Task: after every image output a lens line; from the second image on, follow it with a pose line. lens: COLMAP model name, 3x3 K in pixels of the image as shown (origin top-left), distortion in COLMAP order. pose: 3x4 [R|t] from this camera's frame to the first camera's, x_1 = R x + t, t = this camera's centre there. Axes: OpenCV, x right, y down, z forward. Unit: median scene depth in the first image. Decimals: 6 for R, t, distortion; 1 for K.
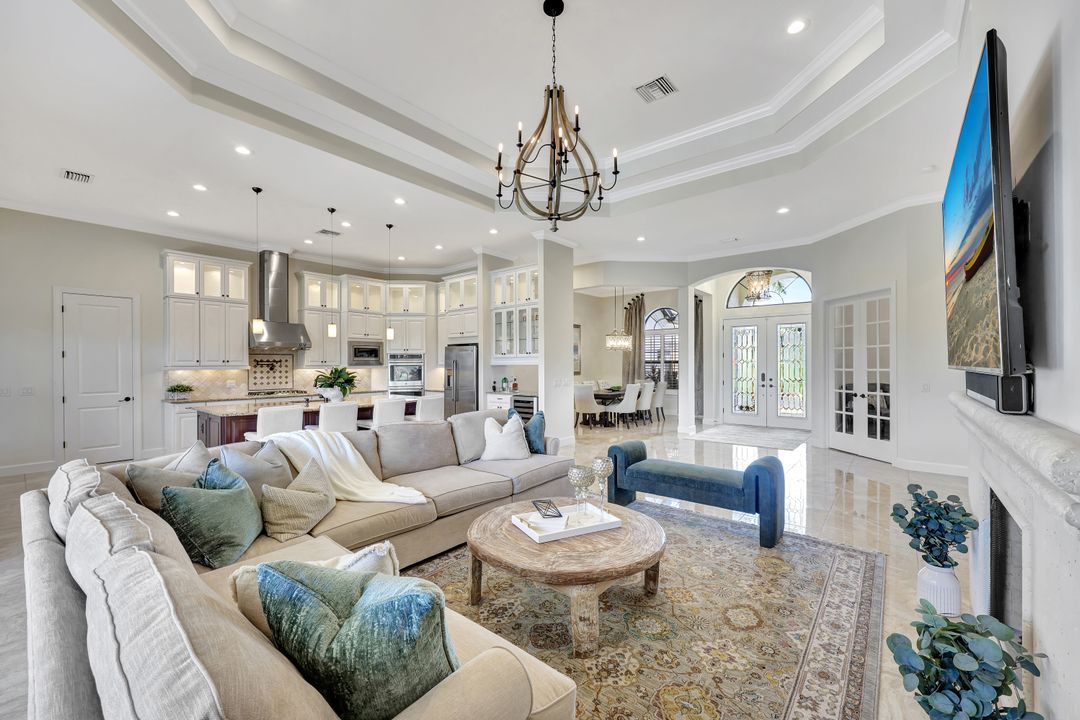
lens RADIAL K [[433.6, 0, 535.2], [0, 433.6, 363.5], [0, 0, 1]] dist [-0.000526, -0.000021]
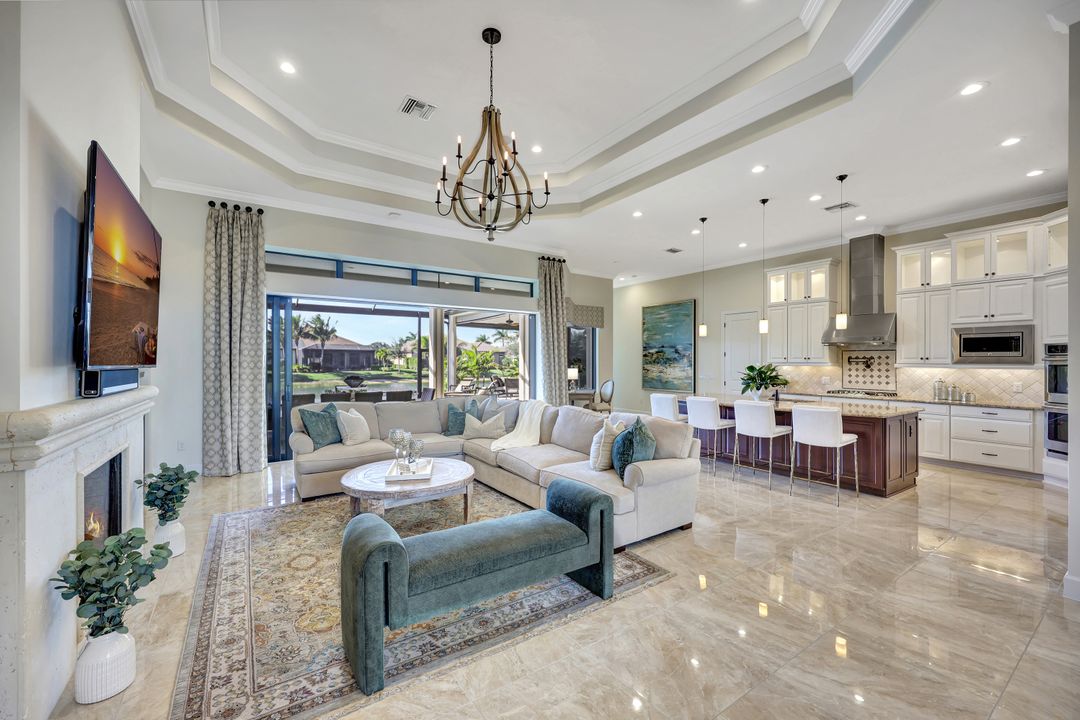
lens RADIAL K [[434.7, 0, 540.0], [0, 434.7, 360.0], [0, 0, 1]] dist [0.002572, -0.000083]
pose [[-0.274224, 0.002678, -0.961662, 0.454690], [-0.000517, 0.999996, 0.002932, -0.003572], [0.961666, 0.001301, -0.274221, 0.605470]]
